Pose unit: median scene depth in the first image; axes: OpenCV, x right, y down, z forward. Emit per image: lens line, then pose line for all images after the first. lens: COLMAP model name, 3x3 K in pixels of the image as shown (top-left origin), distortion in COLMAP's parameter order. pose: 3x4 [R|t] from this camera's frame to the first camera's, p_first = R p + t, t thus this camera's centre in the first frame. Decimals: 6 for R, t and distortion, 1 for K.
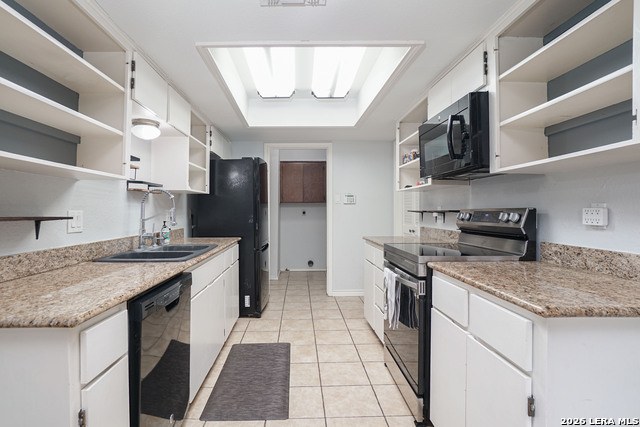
lens RADIAL K [[313.6, 0, 315.7], [0, 313.6, 208.3], [0, 0, 1]] dist [-0.031812, 0.007768]
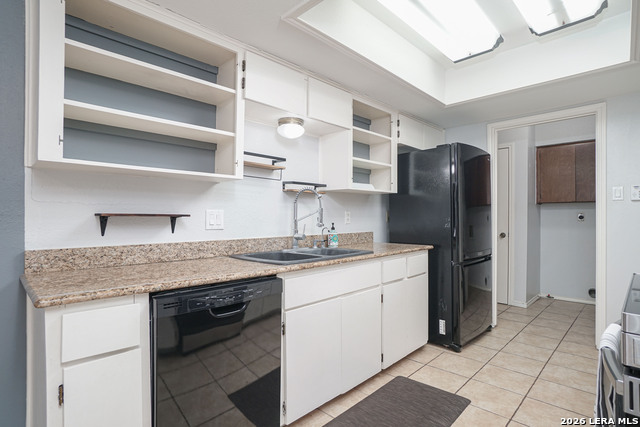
lens RADIAL K [[333.7, 0, 321.6], [0, 333.7, 216.4], [0, 0, 1]] dist [-0.023695, 0.002837]
pose [[0.696811, 0.001725, -0.717252, 0.266059], [0.004096, 0.999971, 0.006384, 0.017700], [0.717243, -0.007386, 0.696784, 0.313520]]
